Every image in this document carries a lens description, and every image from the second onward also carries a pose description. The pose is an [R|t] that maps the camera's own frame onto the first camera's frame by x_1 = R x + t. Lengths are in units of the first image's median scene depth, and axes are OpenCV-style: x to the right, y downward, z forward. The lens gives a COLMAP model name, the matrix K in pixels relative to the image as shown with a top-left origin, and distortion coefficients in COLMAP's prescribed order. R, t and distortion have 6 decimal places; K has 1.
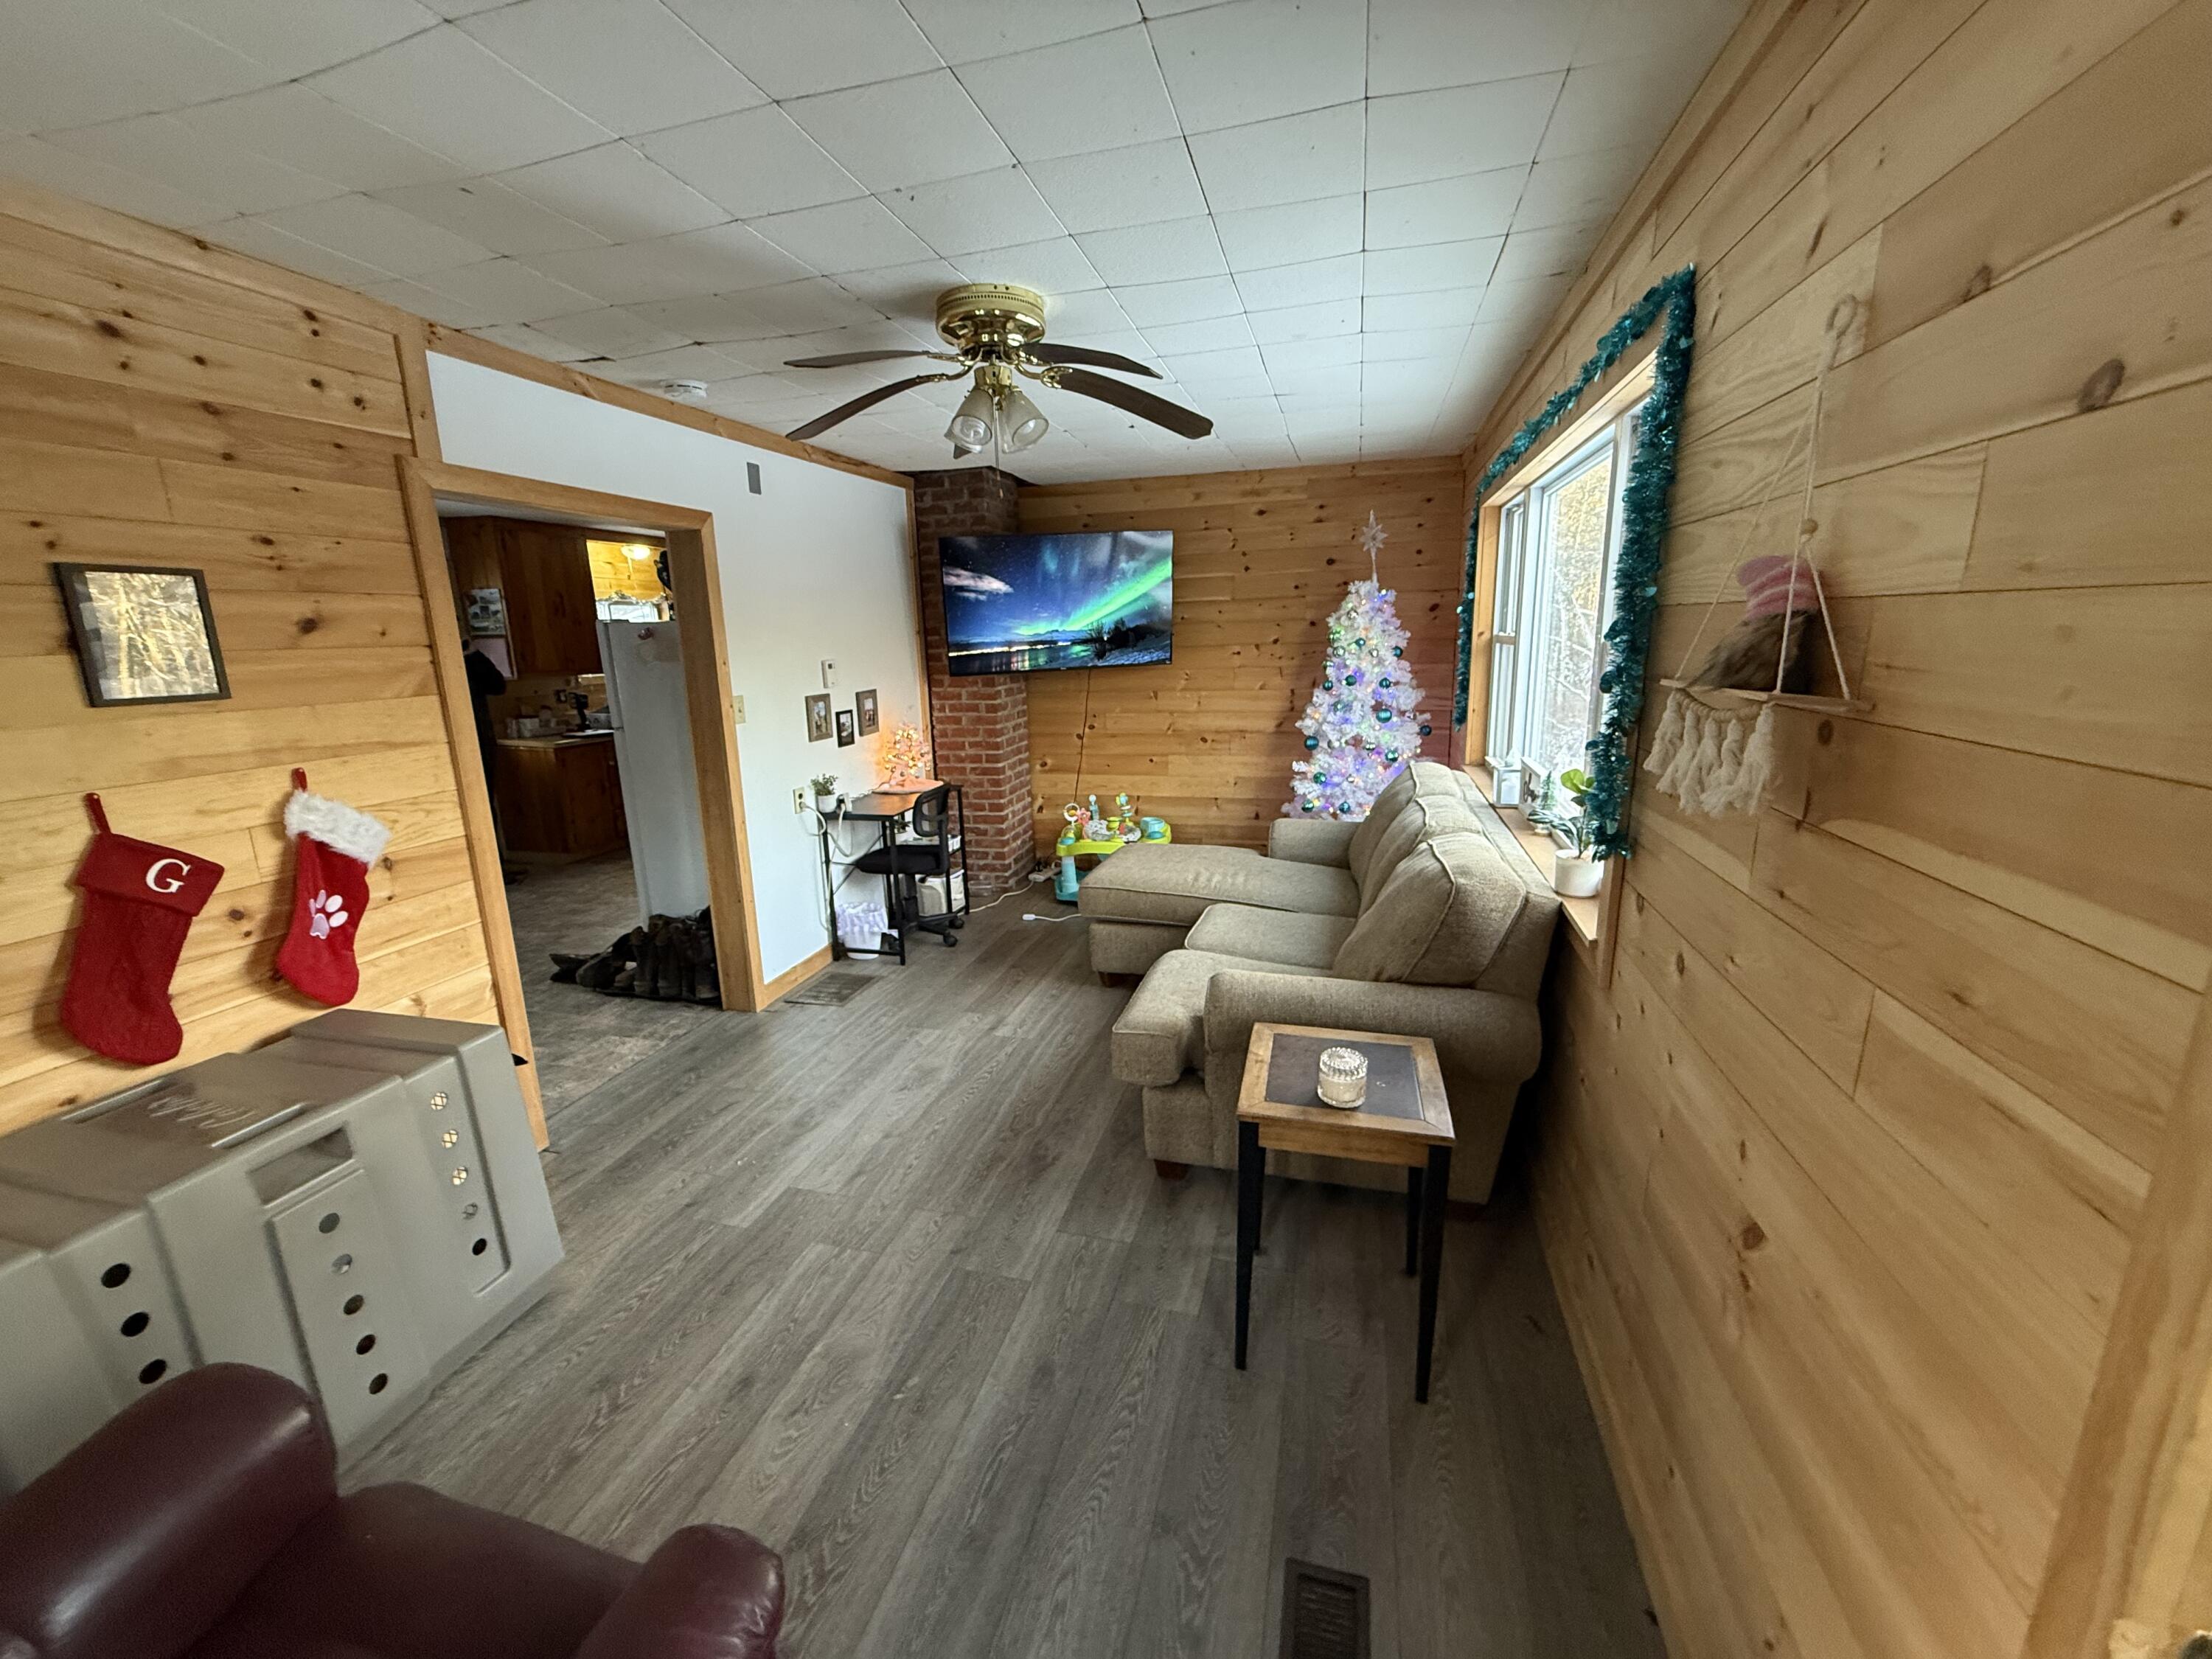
lens RADIAL K [[873.6, 0, 1098.0], [0, 873.6, 829.2], [0, 0, 1]] dist [-0.002003, 0.000221]
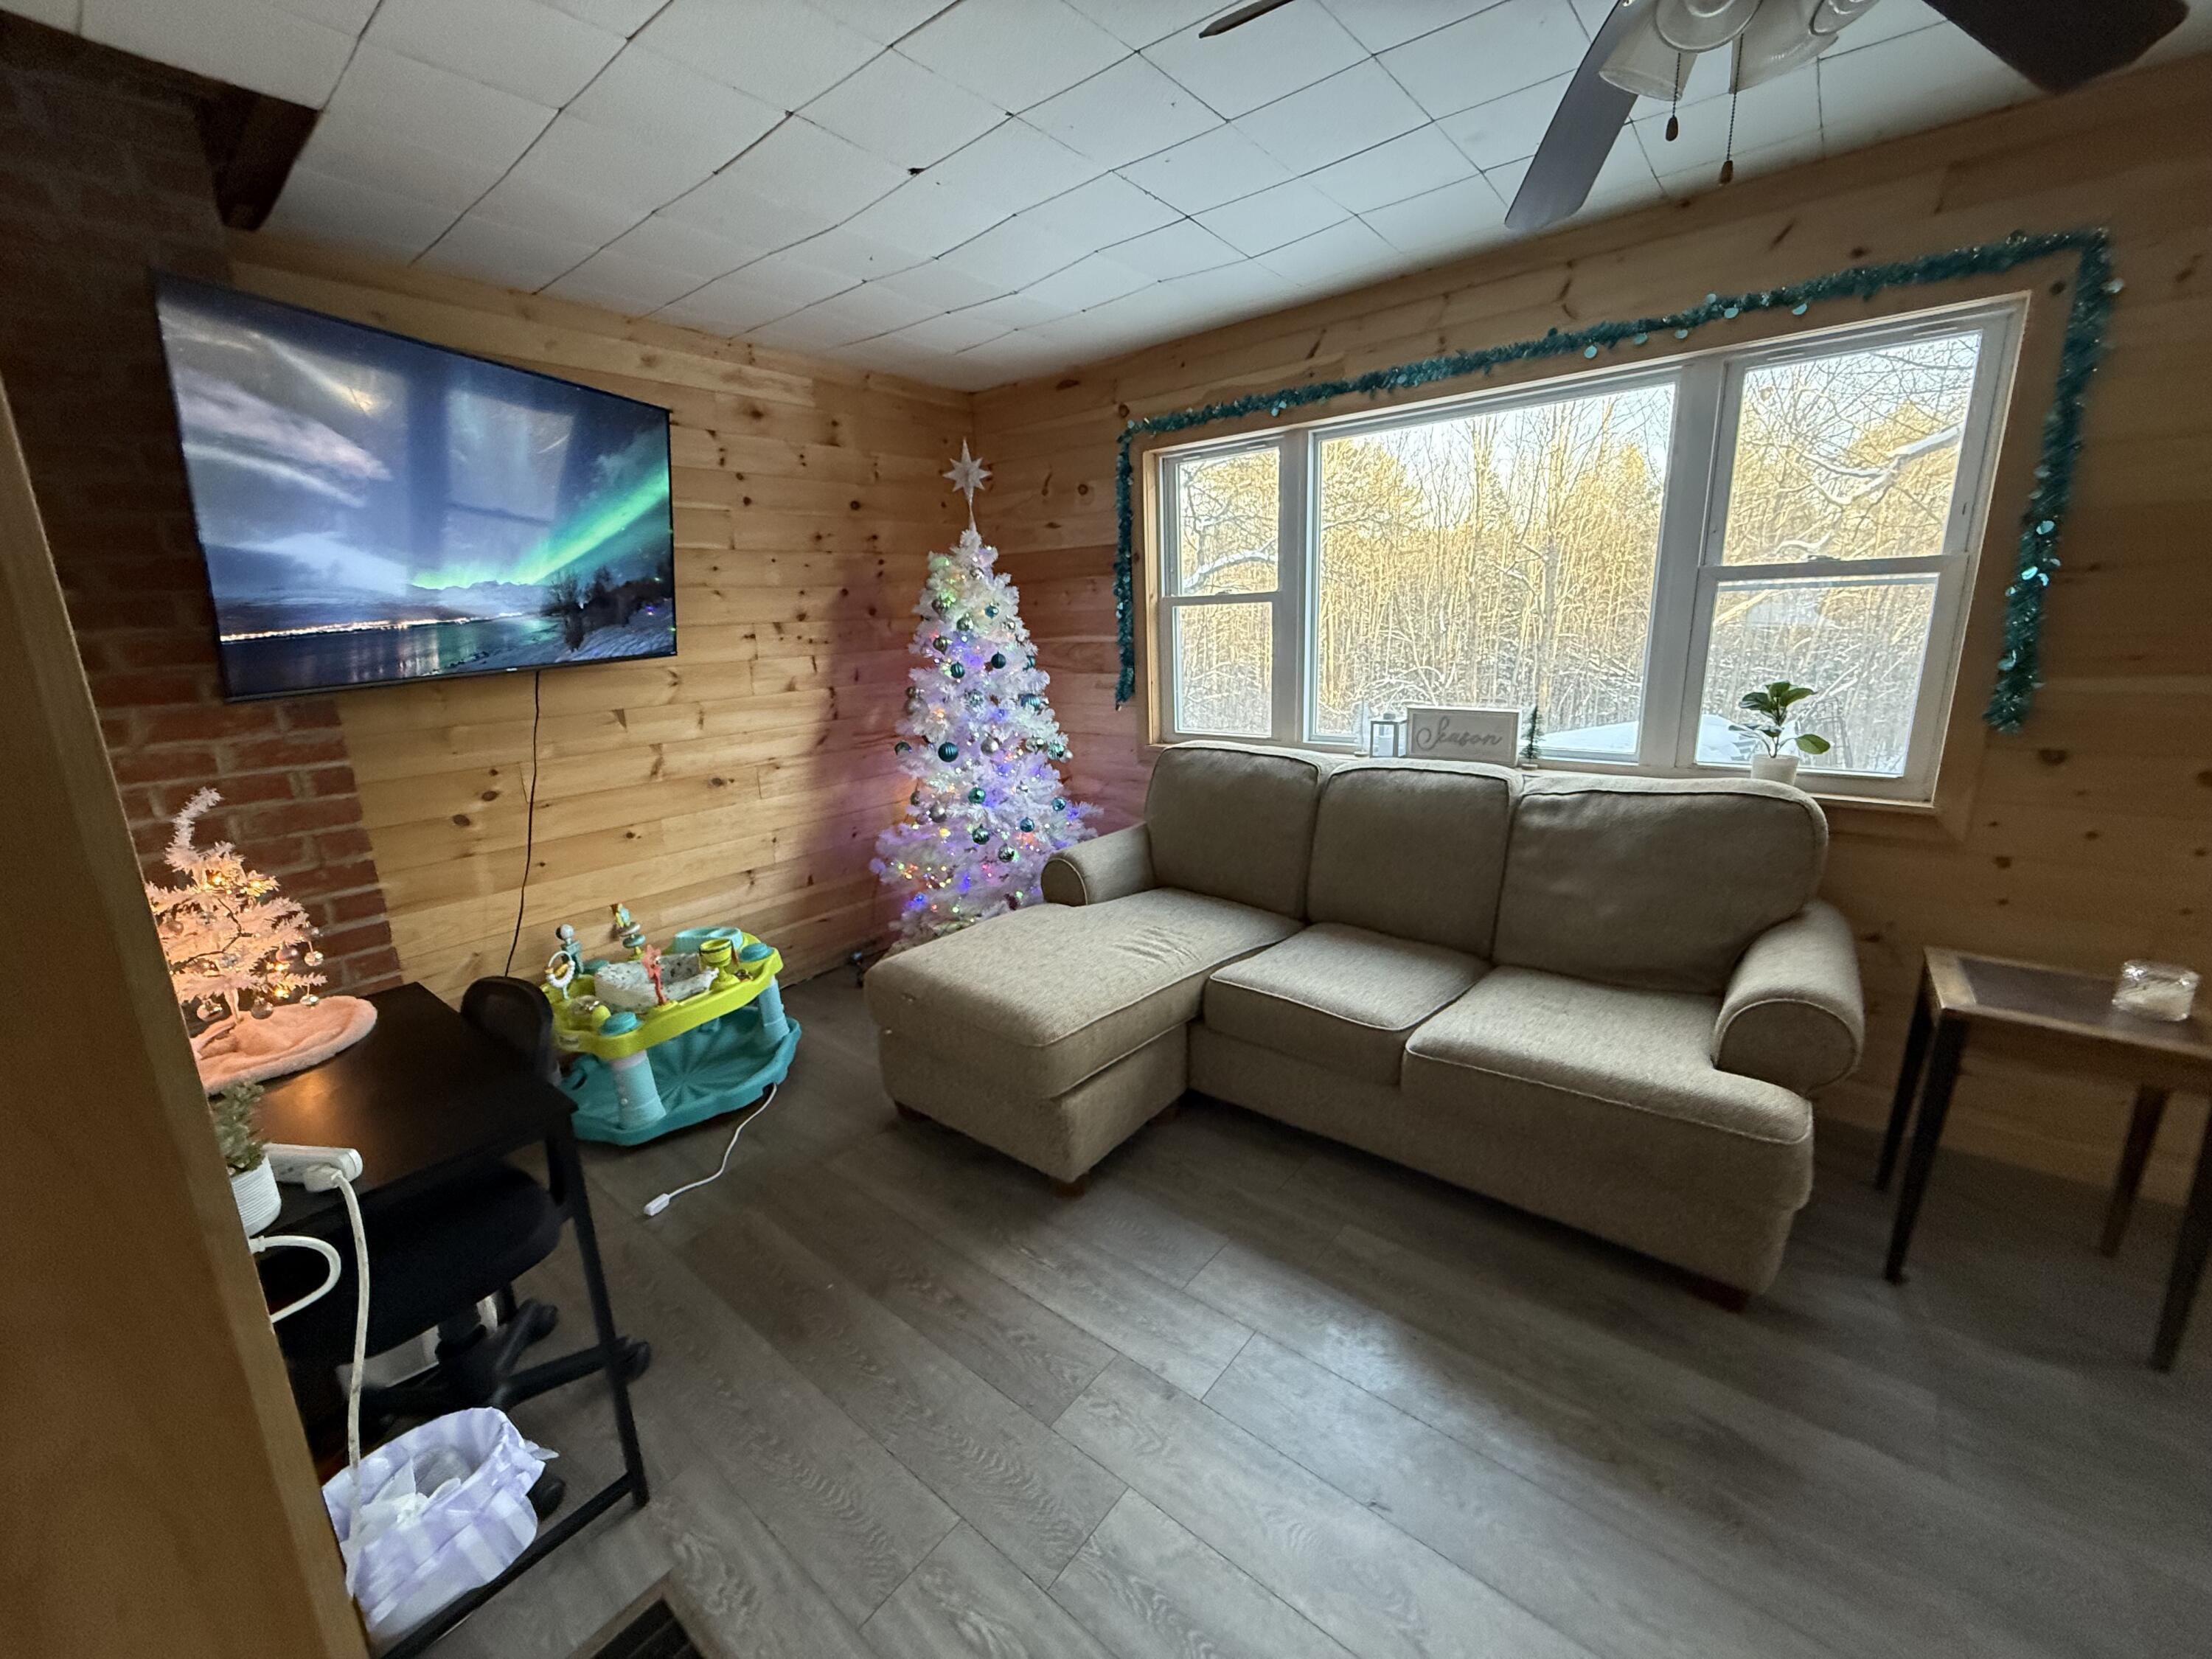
lens RADIAL K [[873.6, 0, 1098.0], [0, 873.6, 829.2], [0, 0, 1]] dist [-0.002003, 0.000221]
pose [[0.404556, -0.203585, 0.891565, -0.338828], [0.231476, 0.965956, 0.115537, -0.085231], [-0.884733, 0.159634, 0.437908, 0.542914]]
